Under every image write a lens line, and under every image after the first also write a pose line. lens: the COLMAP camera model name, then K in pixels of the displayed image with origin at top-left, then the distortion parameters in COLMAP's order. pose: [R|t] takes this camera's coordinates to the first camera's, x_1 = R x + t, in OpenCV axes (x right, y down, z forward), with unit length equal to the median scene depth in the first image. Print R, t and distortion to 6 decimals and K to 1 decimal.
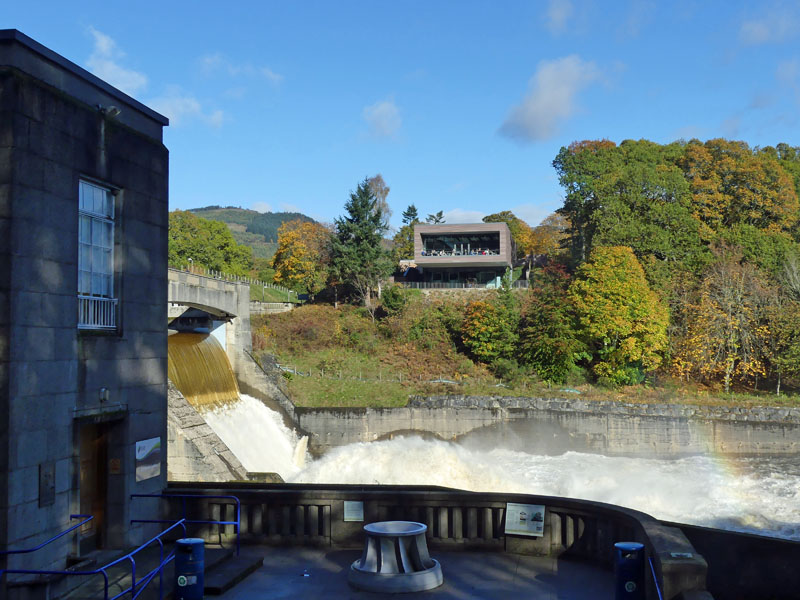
lens RADIAL K [[972.4, 0, 400.0], [0, 972.4, 300.0], [0, 0, 1]] dist [-0.013893, -0.014214]
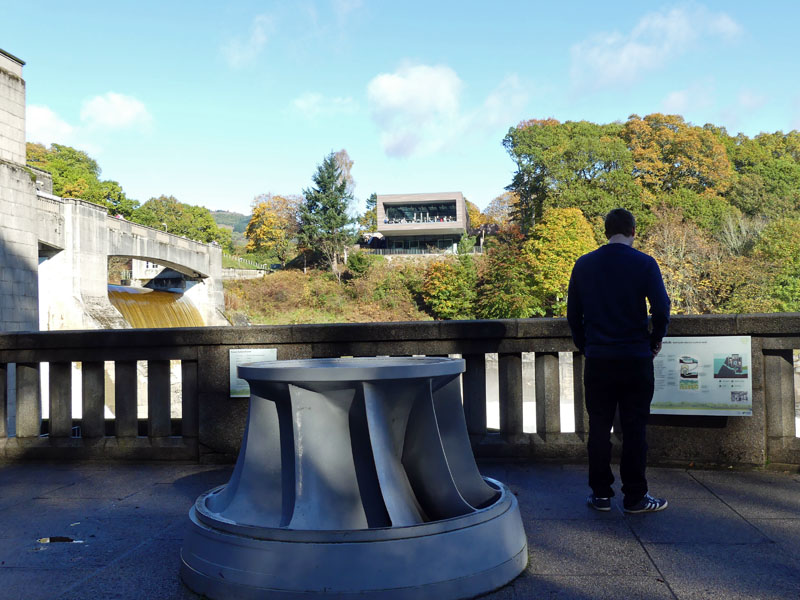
lens RADIAL K [[818.8, 0, 400.0], [0, 818.8, 300.0], [0, 0, 1]] dist [-0.006565, 0.000195]
pose [[0.999015, -0.010767, 0.043037, -0.000348], [0.010112, 0.999830, 0.015411, 0.027056], [-0.043195, -0.014961, 0.998955, 0.097353]]
